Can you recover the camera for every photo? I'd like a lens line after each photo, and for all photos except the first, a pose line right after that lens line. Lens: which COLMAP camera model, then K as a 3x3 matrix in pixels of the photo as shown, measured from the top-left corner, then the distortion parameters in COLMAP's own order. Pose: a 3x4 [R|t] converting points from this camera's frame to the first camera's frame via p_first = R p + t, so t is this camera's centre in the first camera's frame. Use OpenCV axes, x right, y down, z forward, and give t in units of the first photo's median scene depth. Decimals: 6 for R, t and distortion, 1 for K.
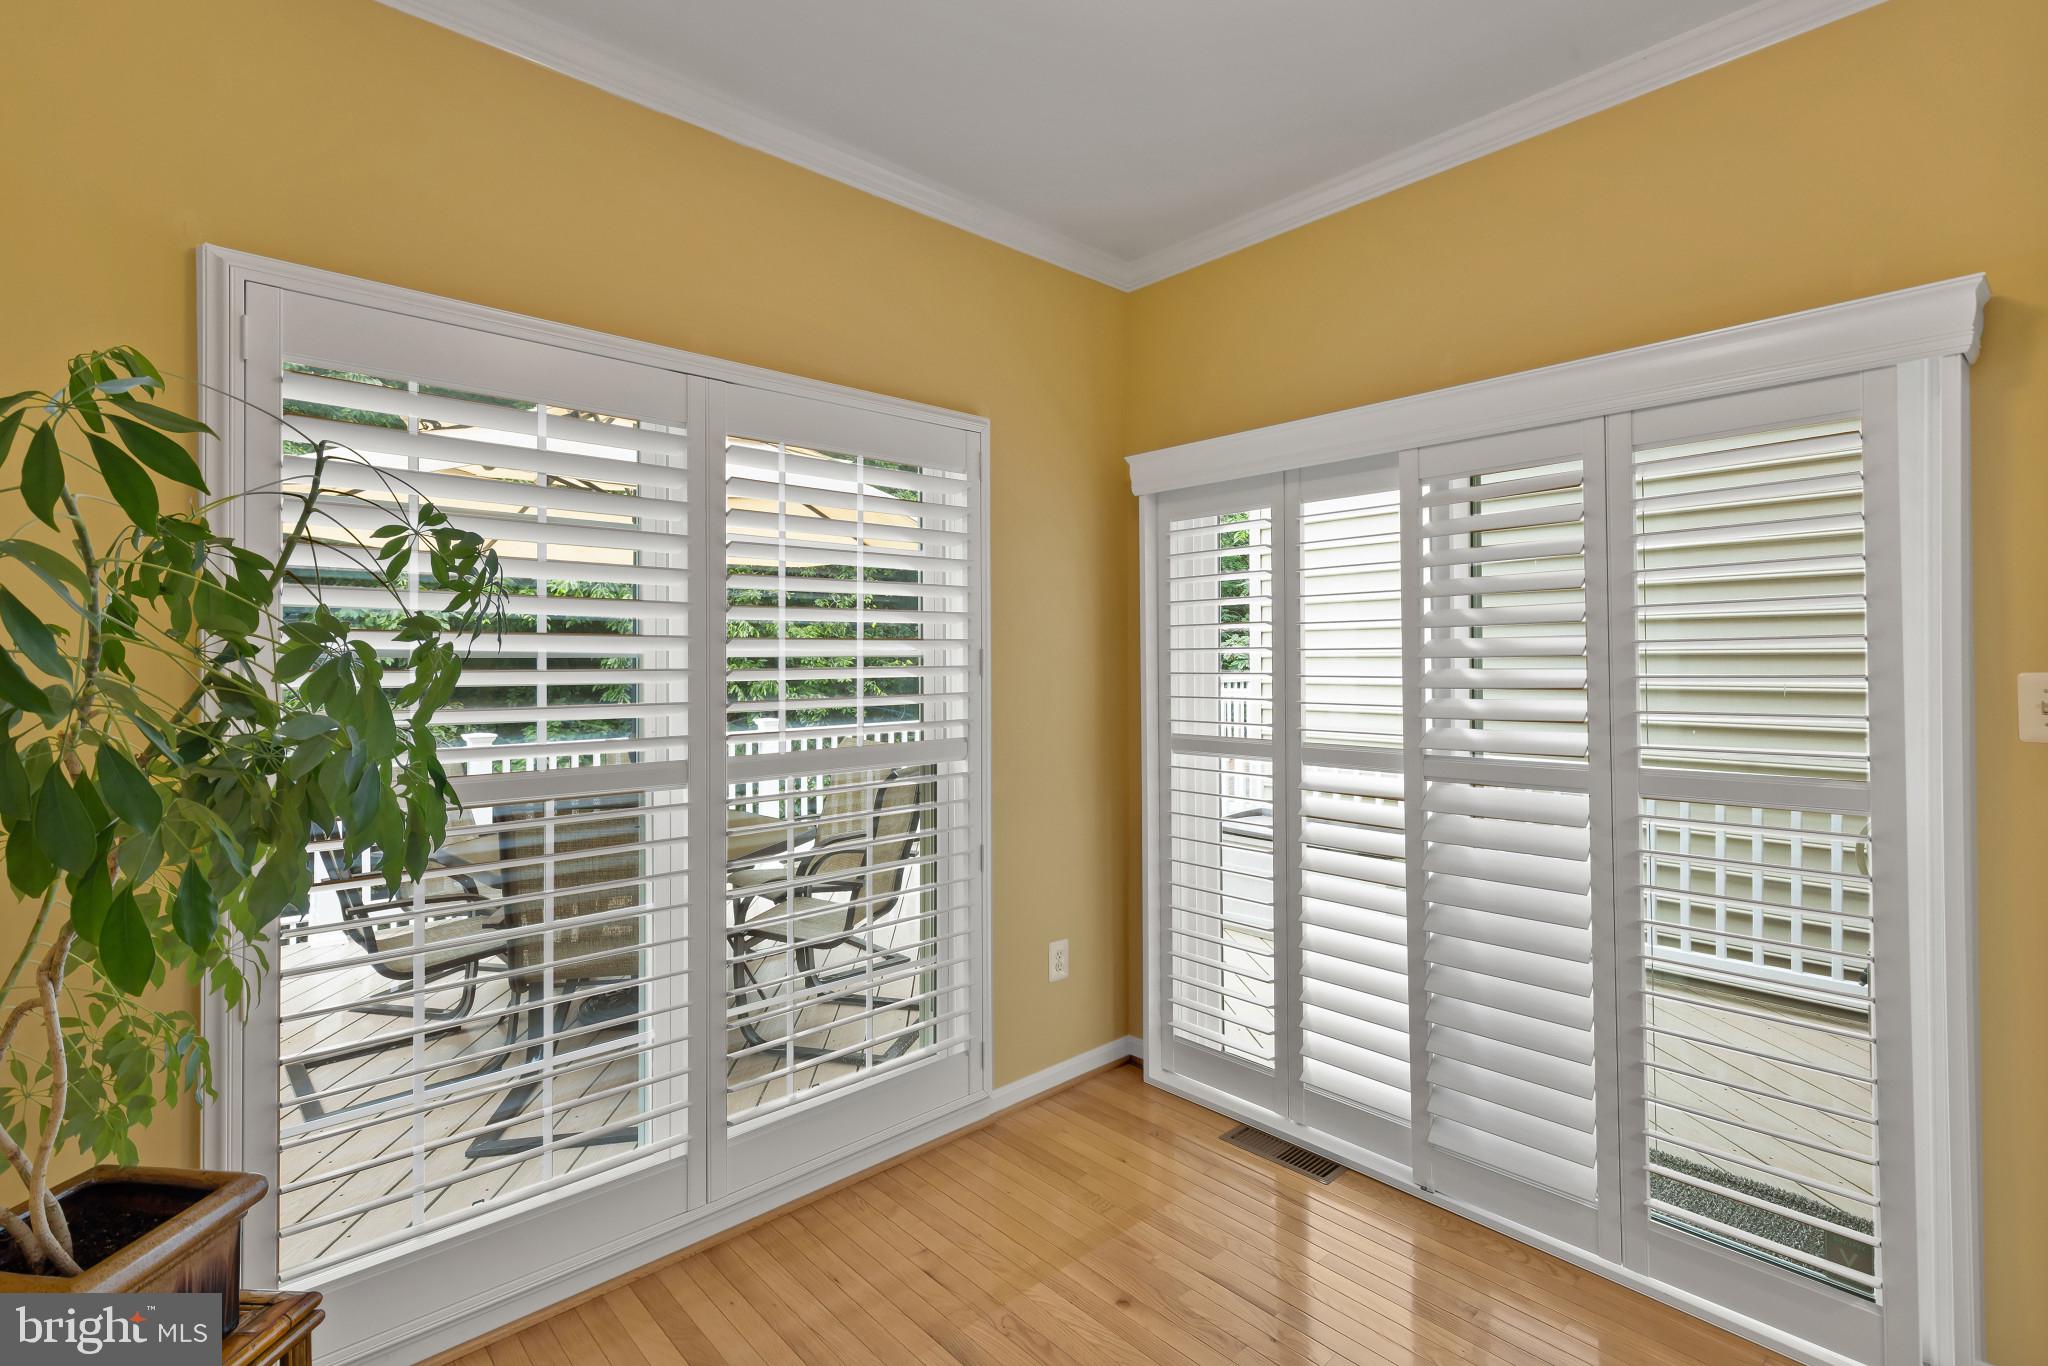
lens RADIAL K [[952.6, 0, 1027.0], [0, 952.6, 665.2], [0, 0, 1]] dist [0.008682, -0.003147]
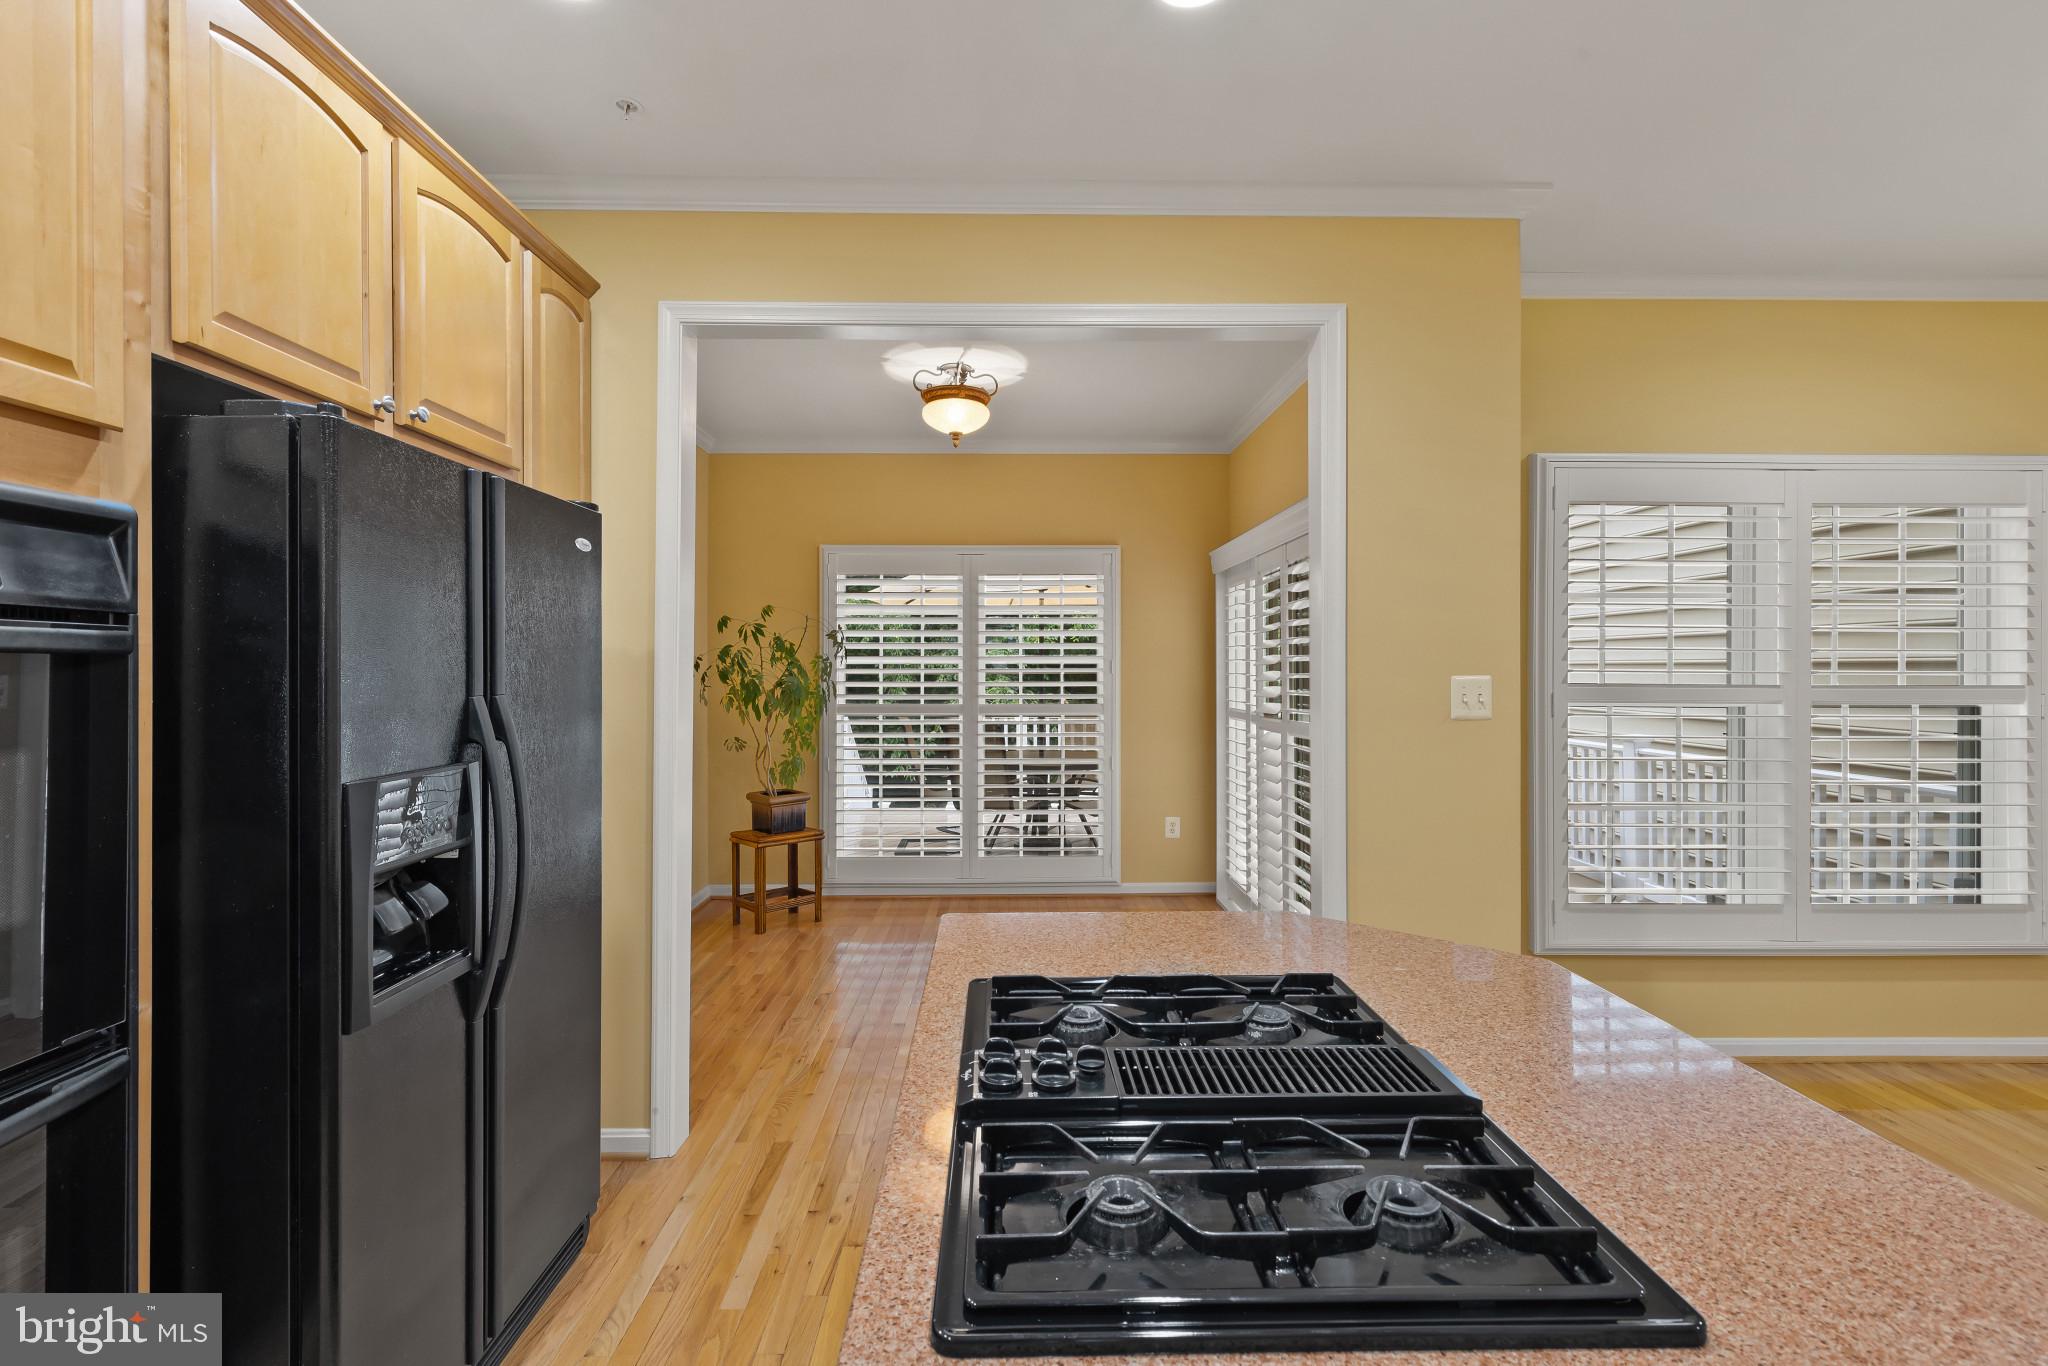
lens RADIAL K [[952.6, 0, 1013.5], [0, 952.6, 668.1], [0, 0, 1]] dist [0.008682, -0.003147]
pose [[0.756588, 0.004411, -0.653877, 1.146225], [-0.003169, 0.999990, 0.003079, -0.004735], [0.653884, -0.000258, 0.756595, -0.685420]]
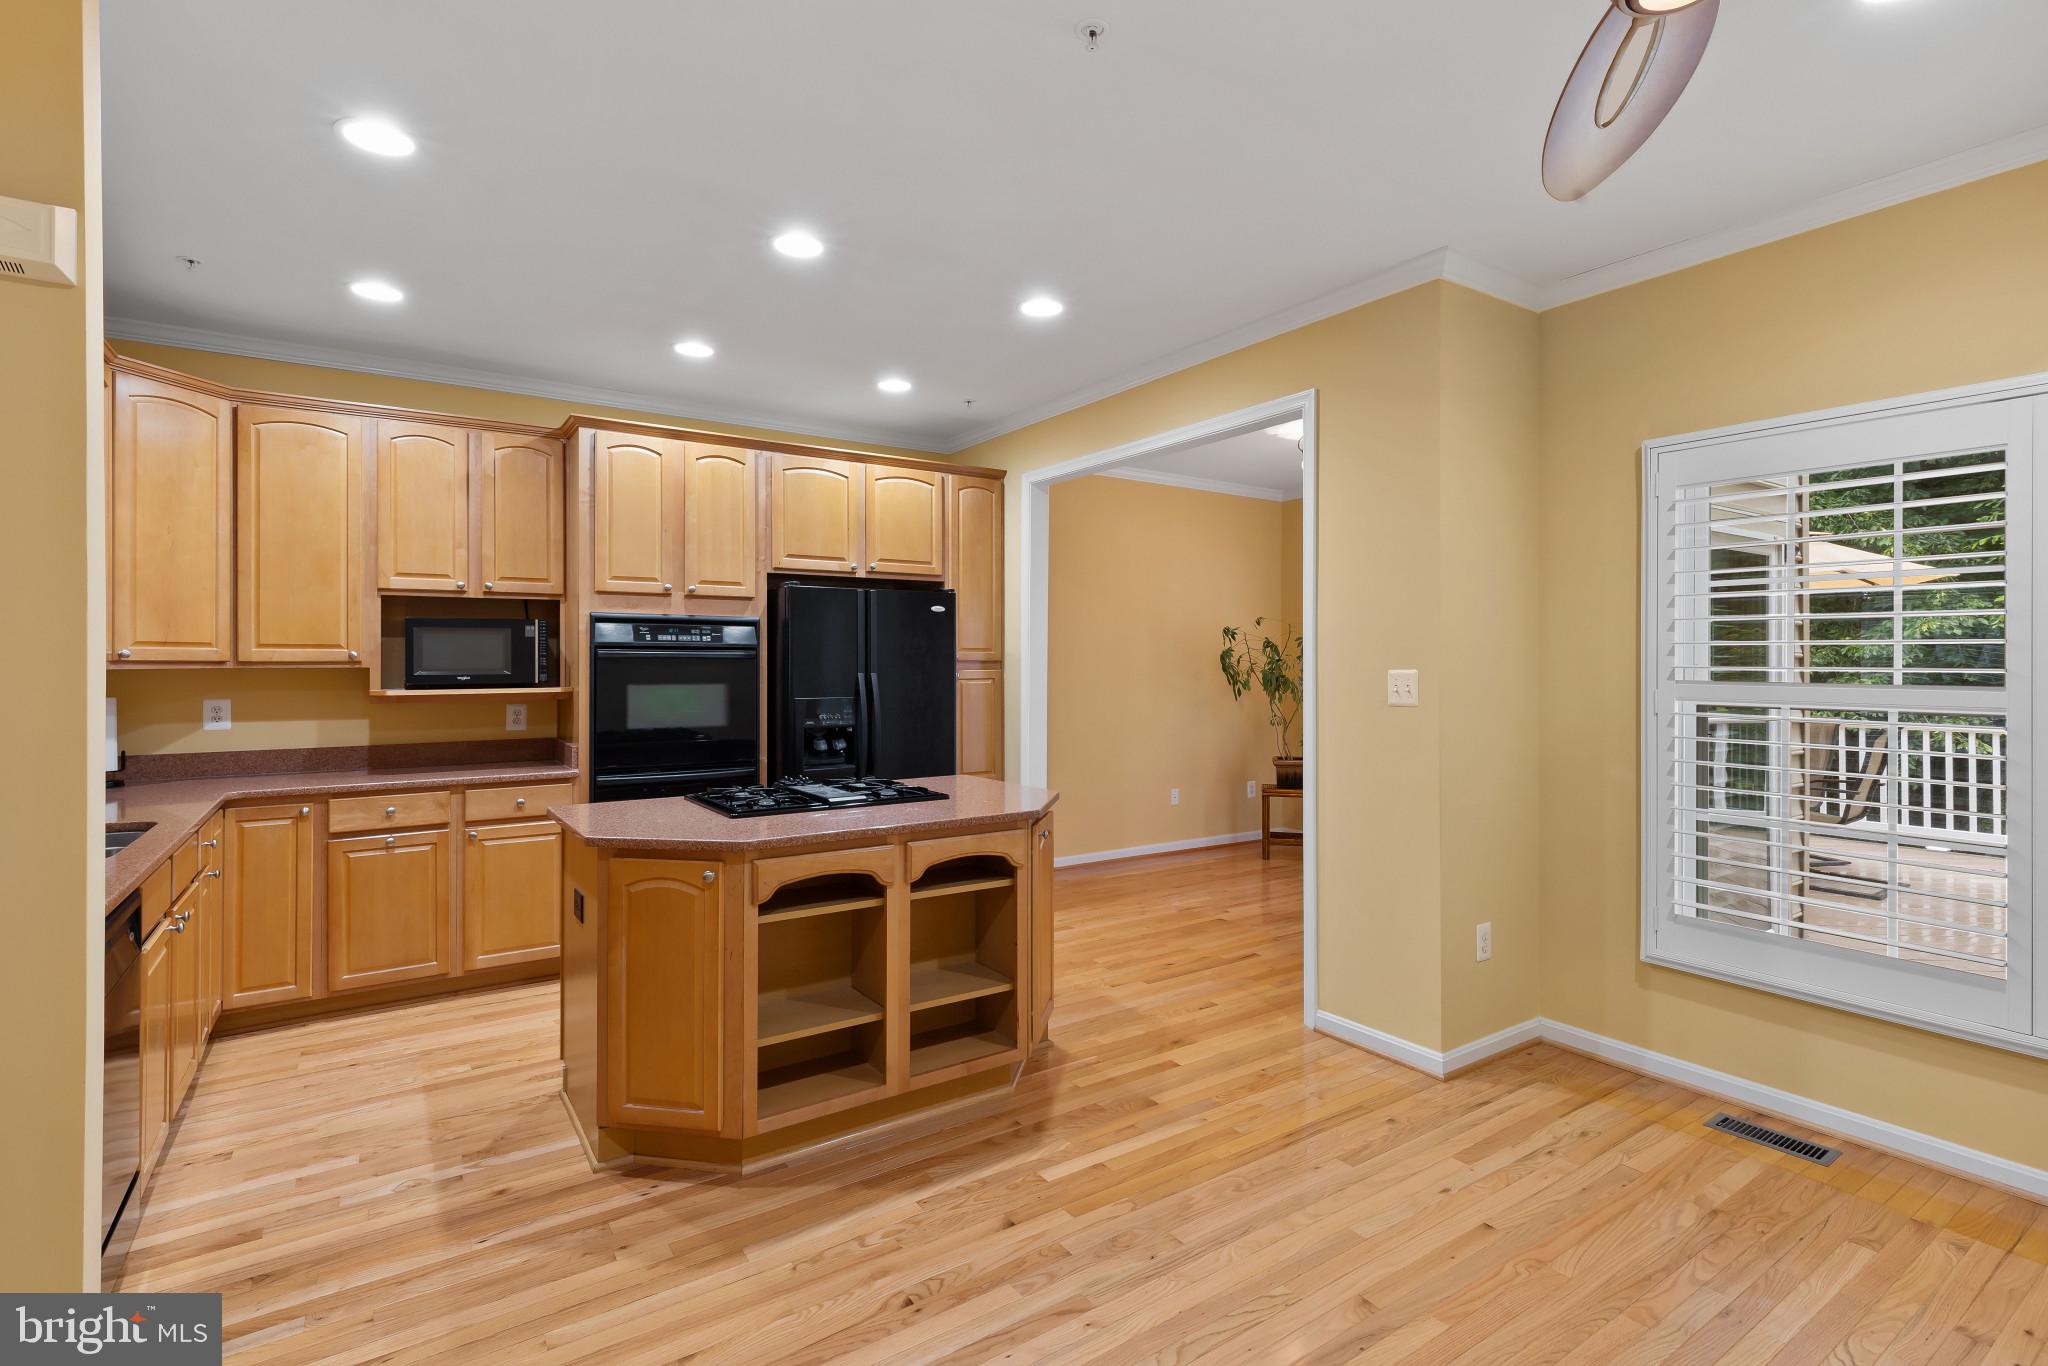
lens RADIAL K [[952.6, 0, 1016.4], [0, 952.6, 659.4], [0, 0, 1]] dist [0.008682, -0.003147]
pose [[-0.134637, 0.000164, -0.990895, 2.111966], [-0.000464, 1.000000, 0.000228, -0.008288], [0.990895, 0.000491, -0.134637, 0.061068]]
